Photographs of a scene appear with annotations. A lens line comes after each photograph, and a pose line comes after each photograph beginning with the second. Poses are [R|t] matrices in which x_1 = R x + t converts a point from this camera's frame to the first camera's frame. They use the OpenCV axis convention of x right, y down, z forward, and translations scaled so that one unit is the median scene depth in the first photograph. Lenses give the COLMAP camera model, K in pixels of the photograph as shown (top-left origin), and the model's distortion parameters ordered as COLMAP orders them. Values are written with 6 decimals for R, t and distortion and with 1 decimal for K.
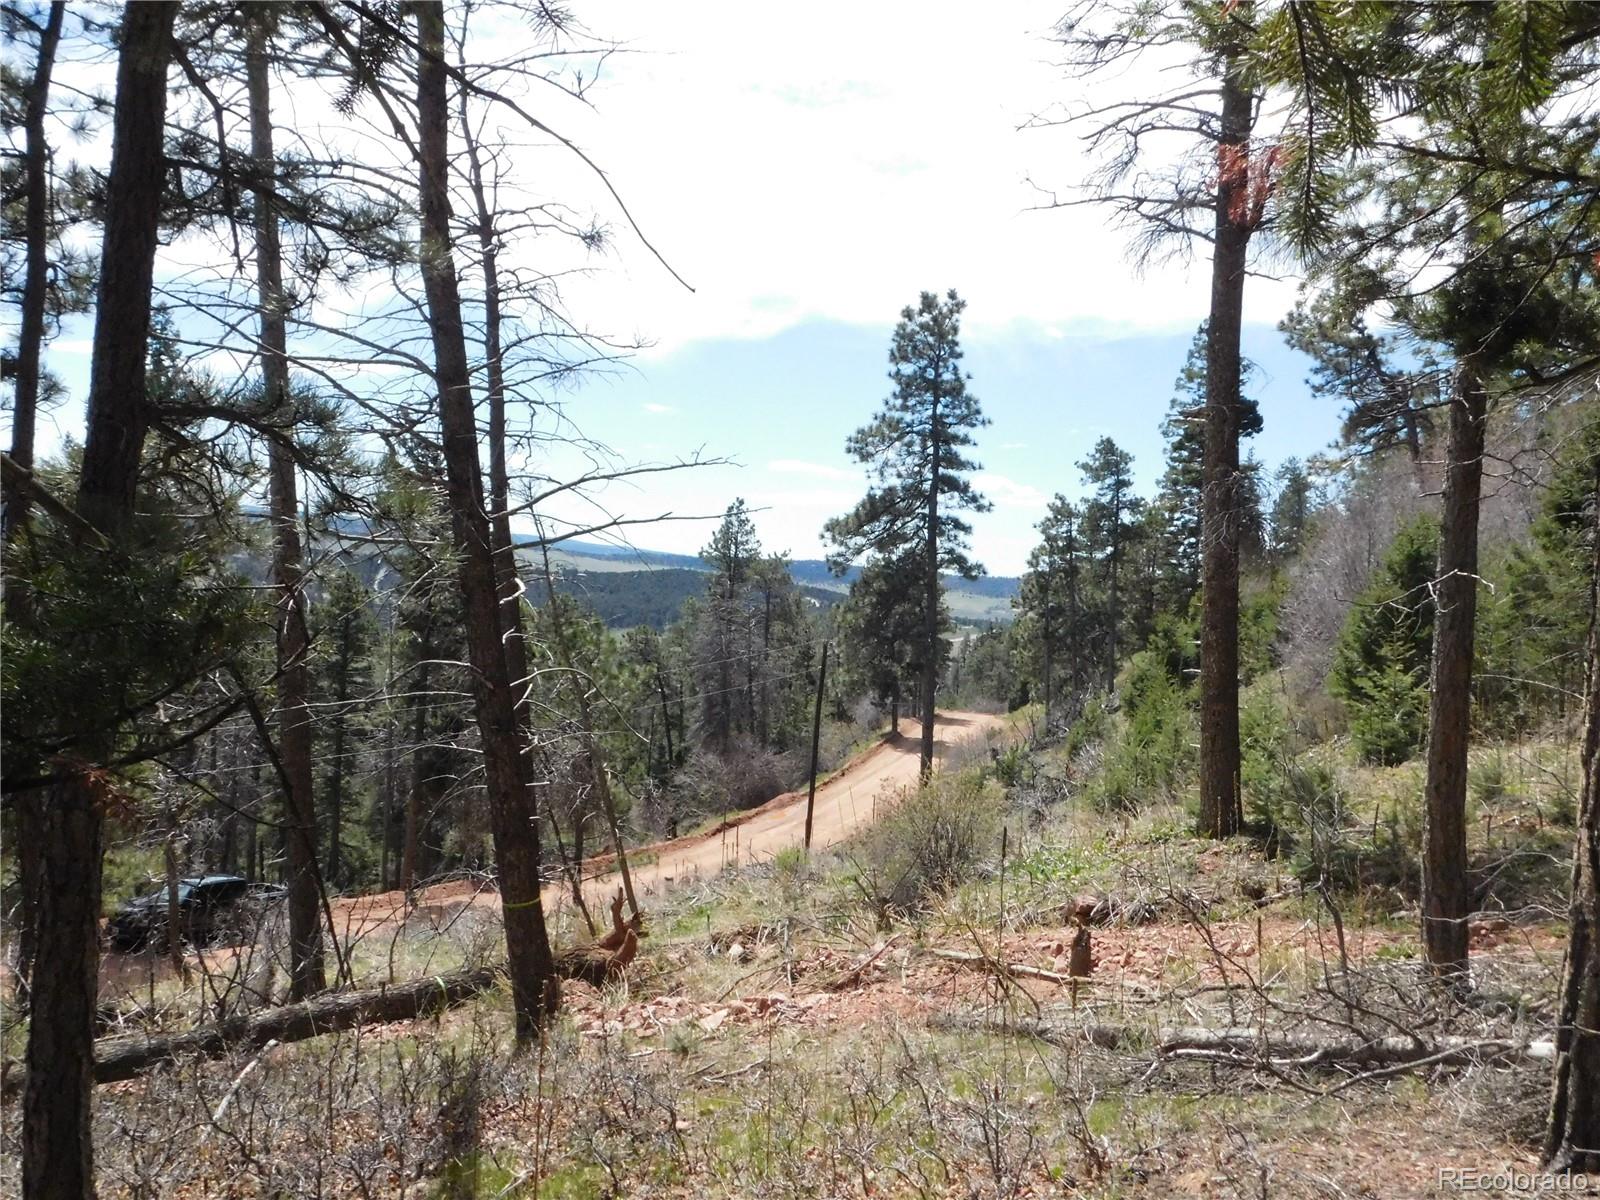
lens RADIAL K [[1412.1, 0, 795.8], [0, 1412.1, 604.8], [0, 0, 1]] dist [-0.005404, 0.005931]
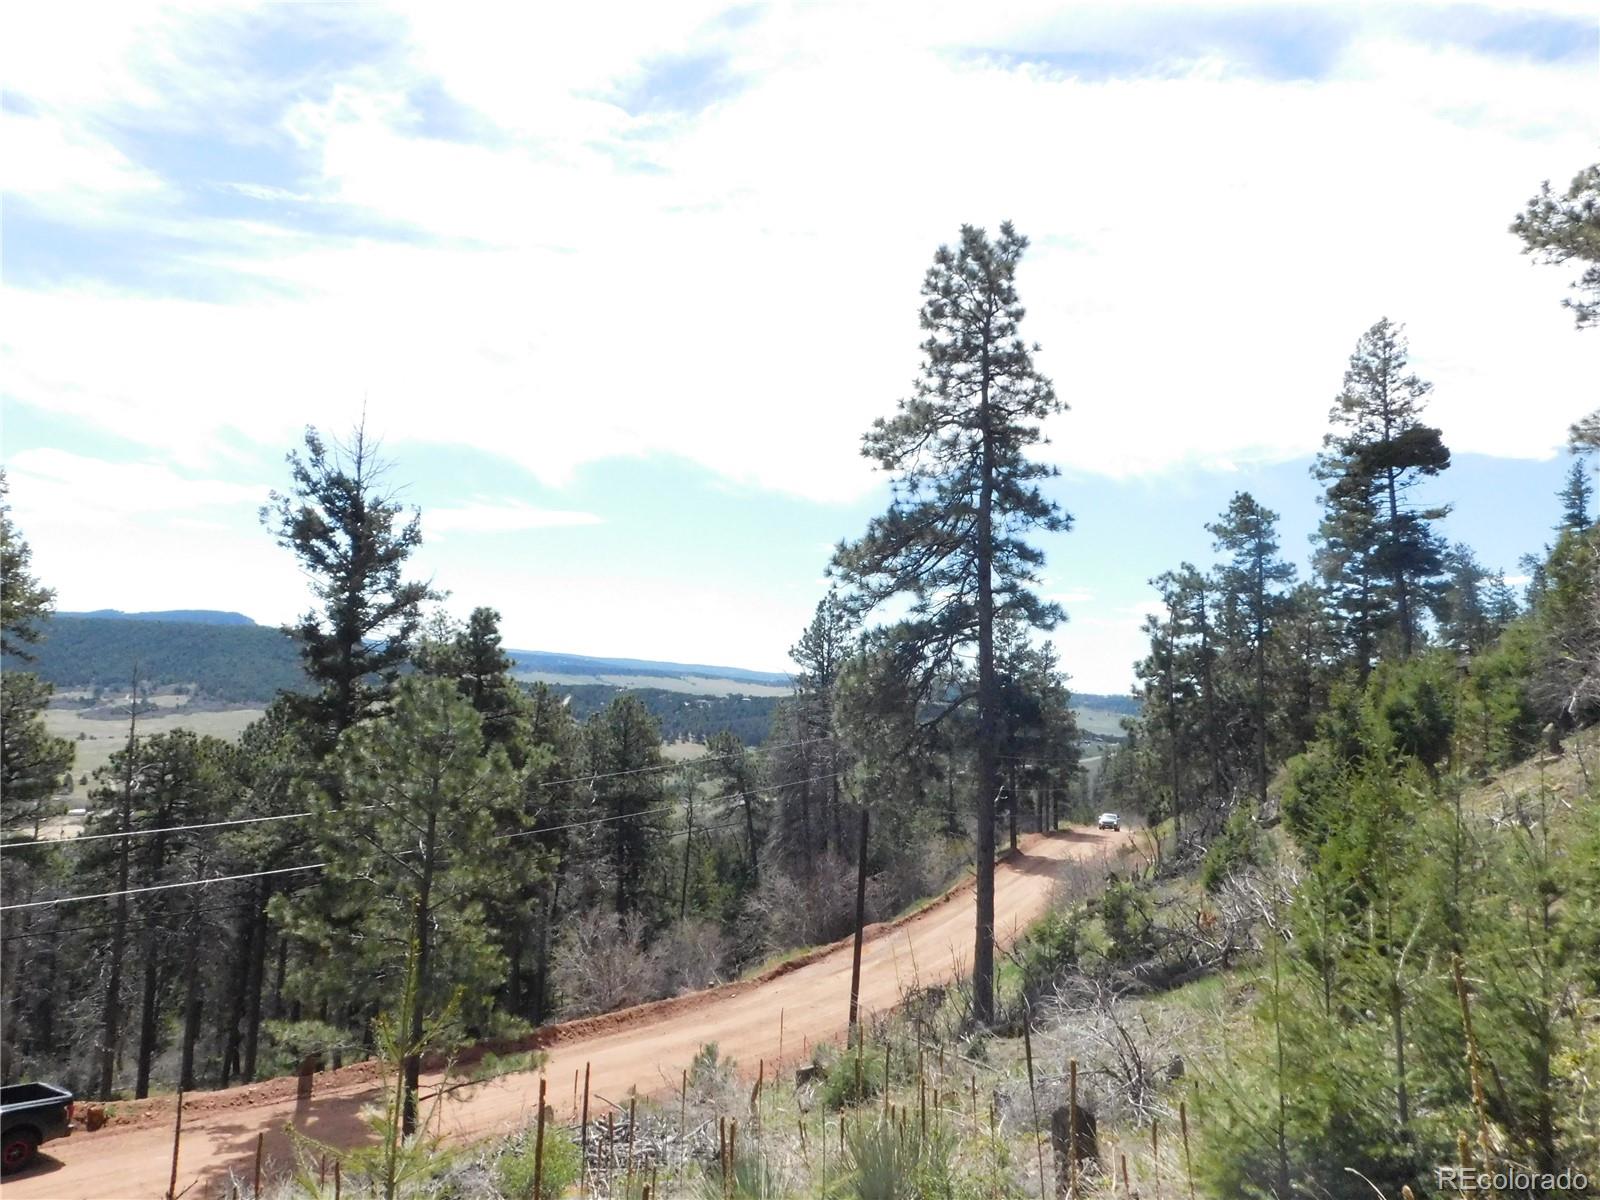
lens RADIAL K [[1307.9, 0, 804.1], [0, 1307.9, 600.6], [0, 0, 1]] dist [0.063364, -0.010401]
pose [[0.993916, -0.022356, -0.107852, 0.075187], [0.011946, 0.995288, -0.096219, 0.027222], [0.109495, 0.094345, 0.989500, 0.347024]]
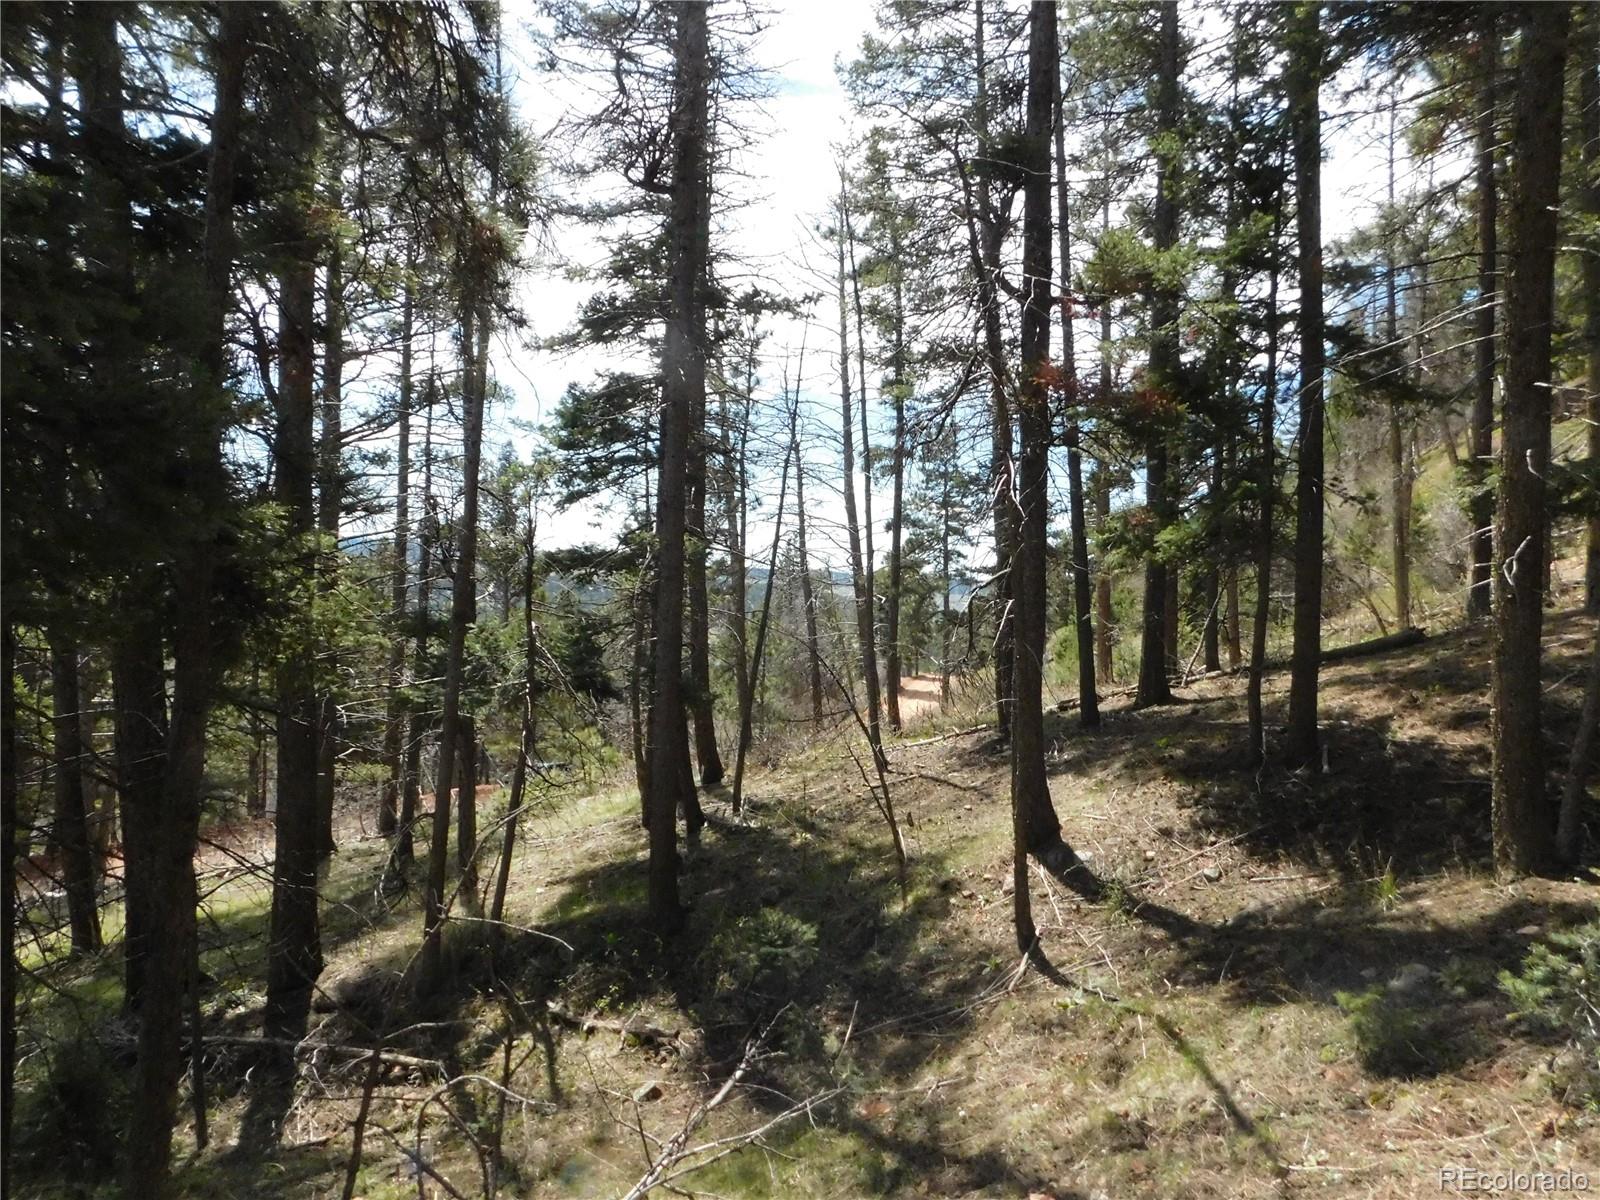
lens RADIAL K [[1077.4, 0, 803.4], [0, 1077.4, 600.1], [0, 0, 1]] dist [-0.036441, -0.002550]
pose [[0.999672, -0.023747, 0.009590, -0.090158], [0.023771, 0.999715, -0.002330, -0.001561], [-0.009531, 0.002557, 0.999951, -0.320888]]
